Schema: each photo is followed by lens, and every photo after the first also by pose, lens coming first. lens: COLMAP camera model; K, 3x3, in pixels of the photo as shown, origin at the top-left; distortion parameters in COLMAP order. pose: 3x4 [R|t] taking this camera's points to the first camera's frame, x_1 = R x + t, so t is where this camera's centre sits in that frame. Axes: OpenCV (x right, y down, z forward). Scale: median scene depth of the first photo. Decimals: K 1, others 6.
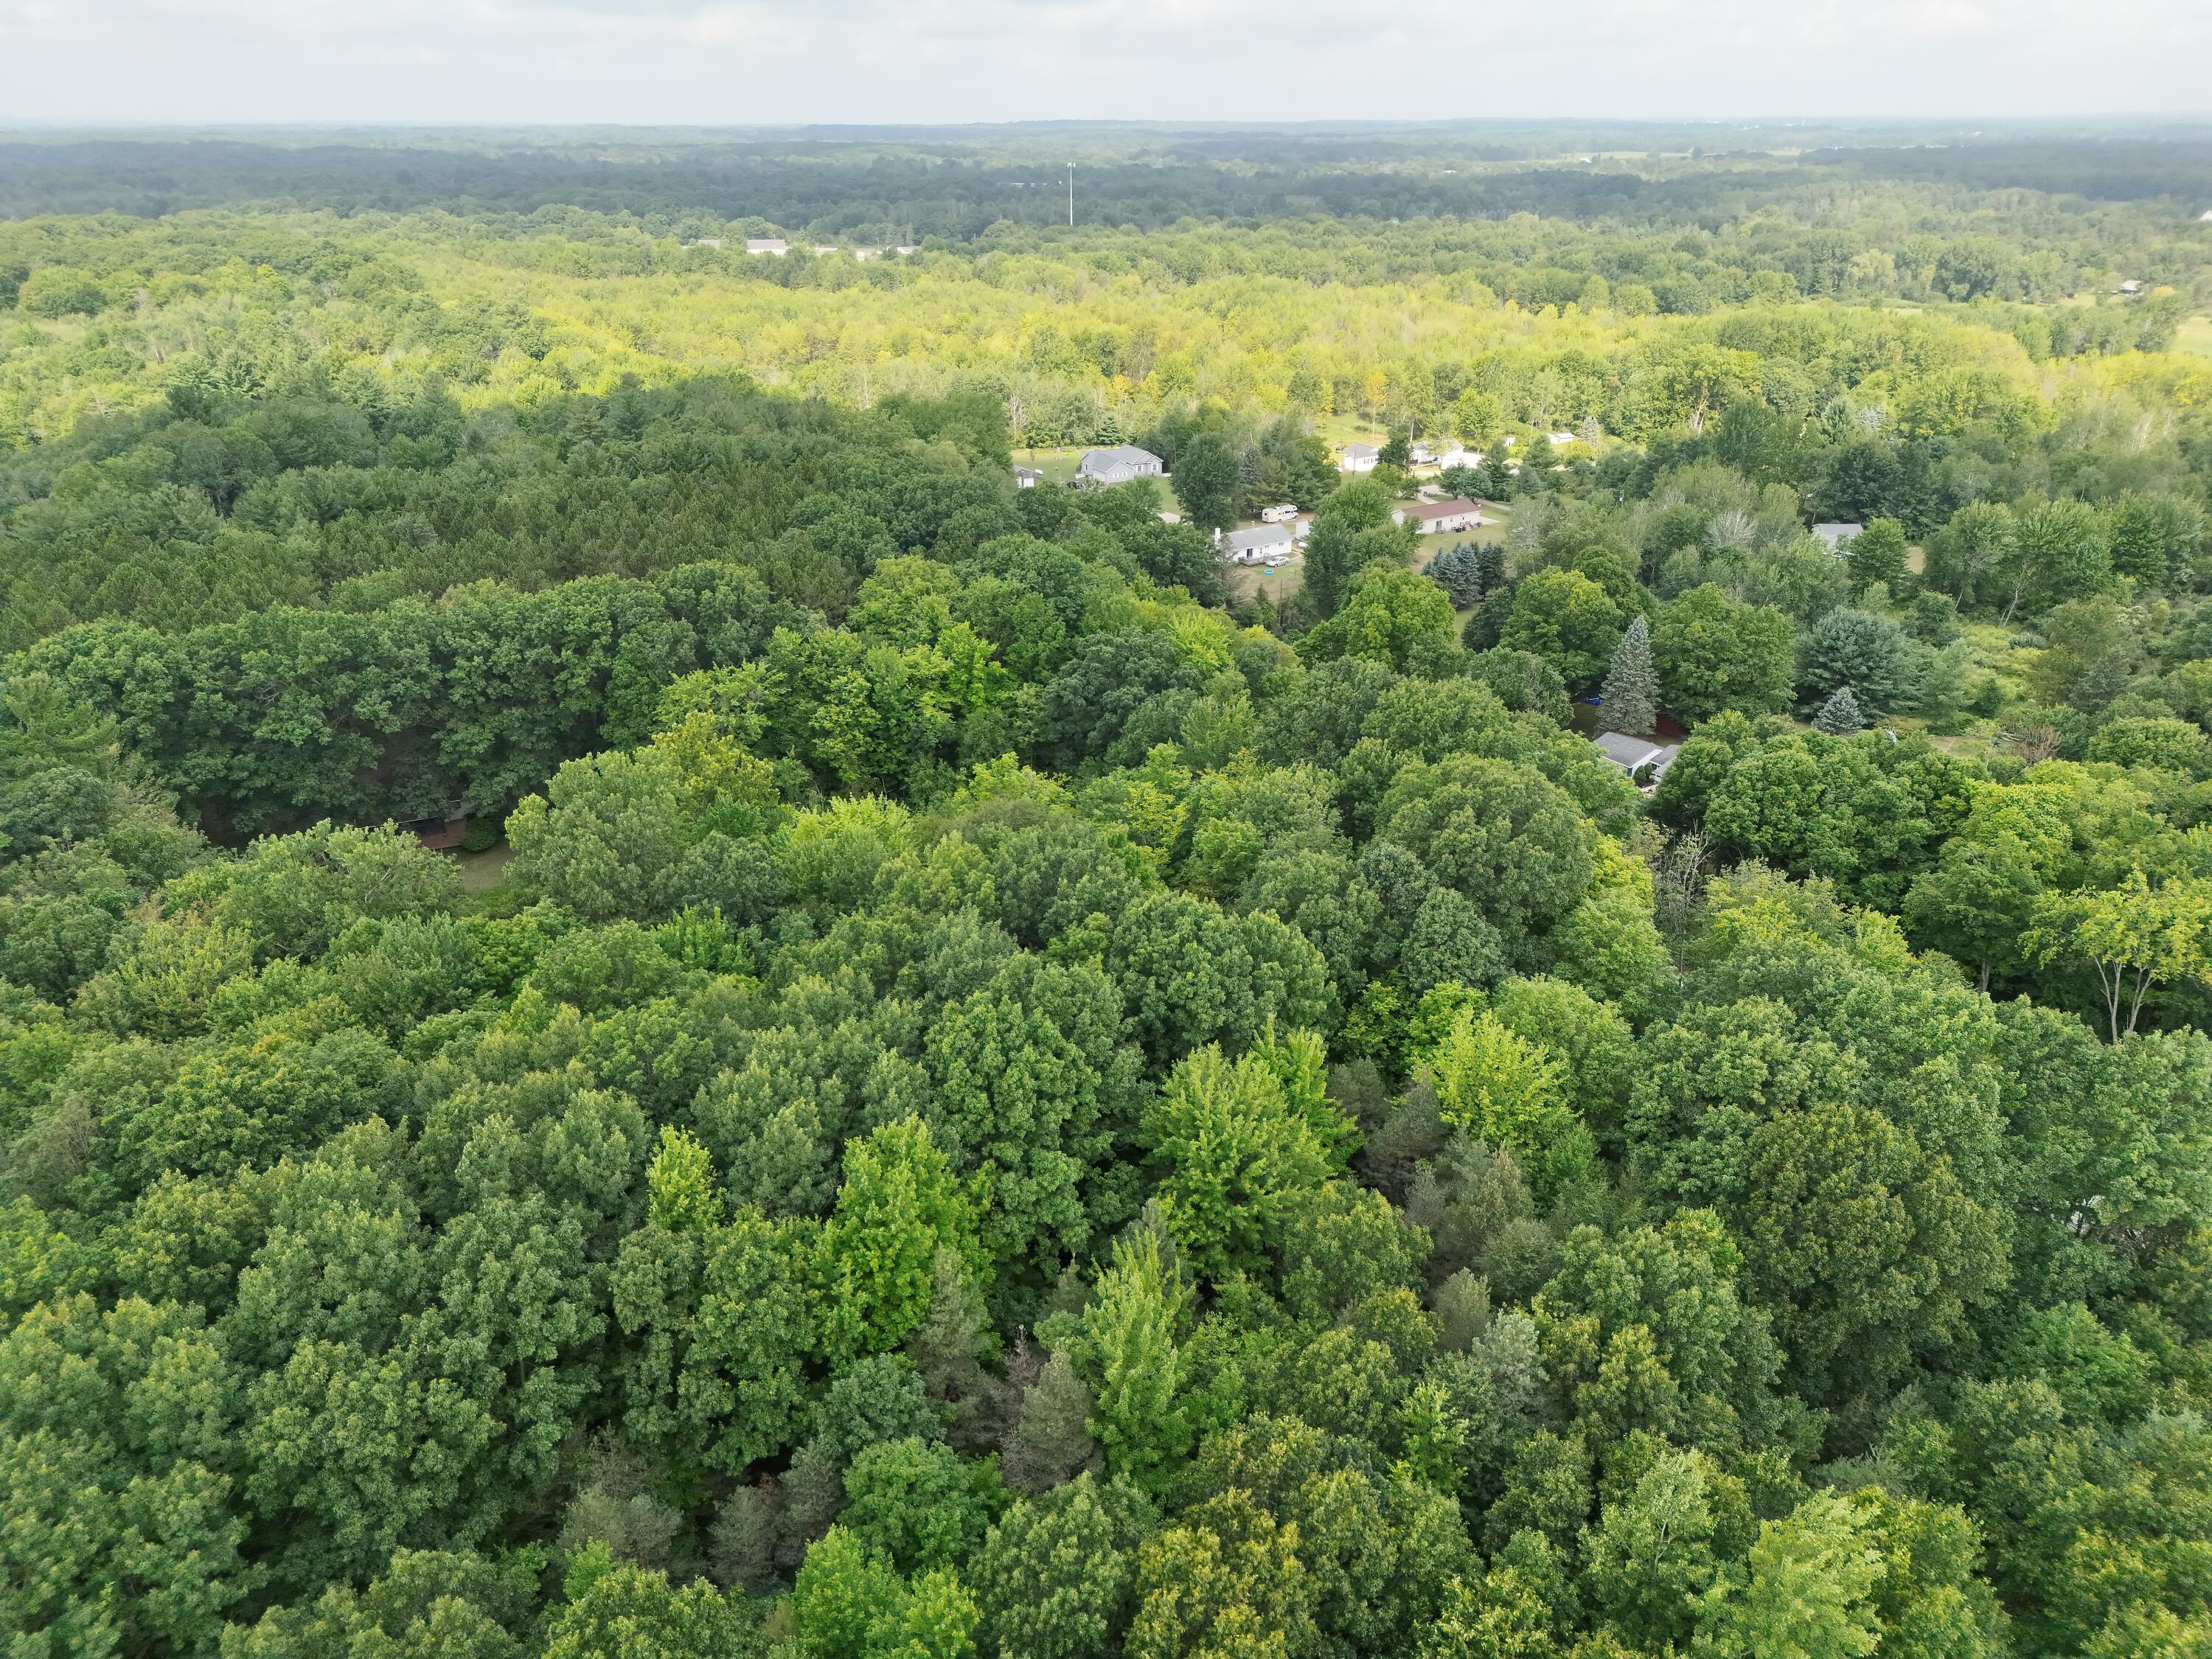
lens RADIAL K [[1541.0, 0, 1106.0], [0, 1541.0, 829.5], [0, 0, 1]] dist [0.062244, -0.063061]
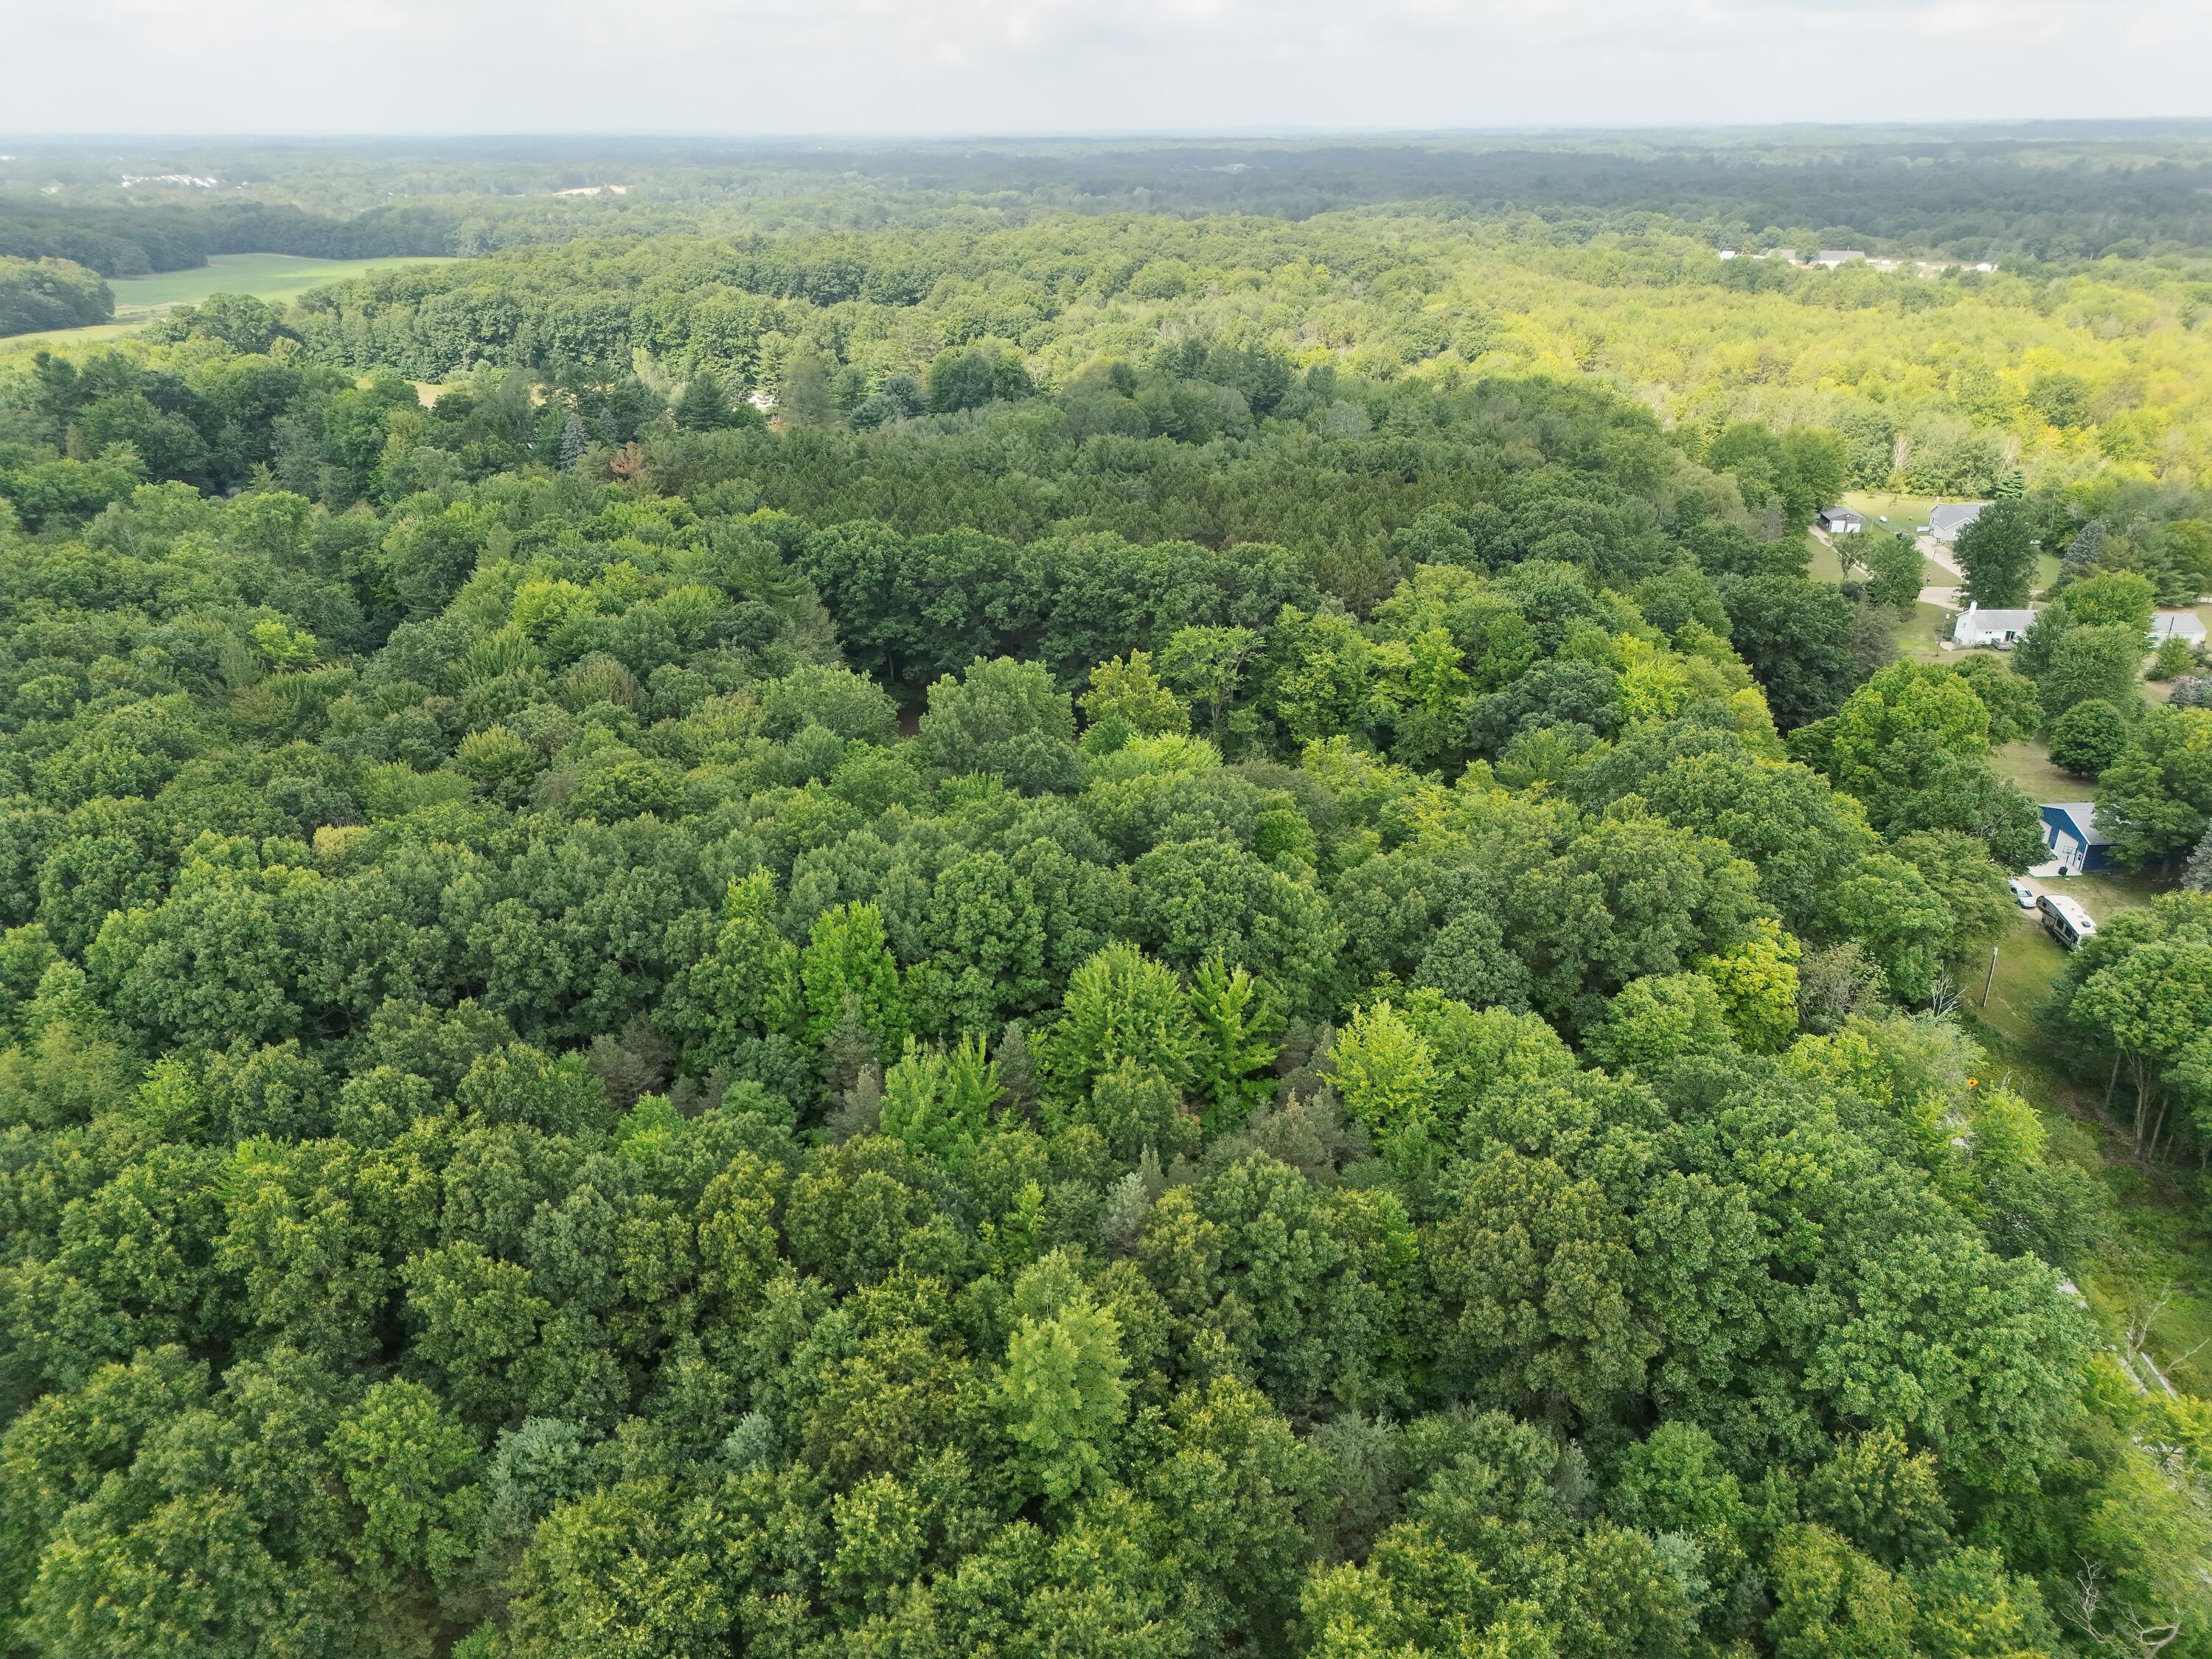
lens RADIAL K [[1541.0, 0, 1106.0], [0, 1541.0, 829.5], [0, 0, 1]] dist [0.062244, -0.063061]
pose [[0.777144, 0.253496, -0.576010, 0.397956], [-0.252938, 0.963920, 0.082952, -0.026636], [0.576255, 0.081229, 0.813223, -0.028502]]
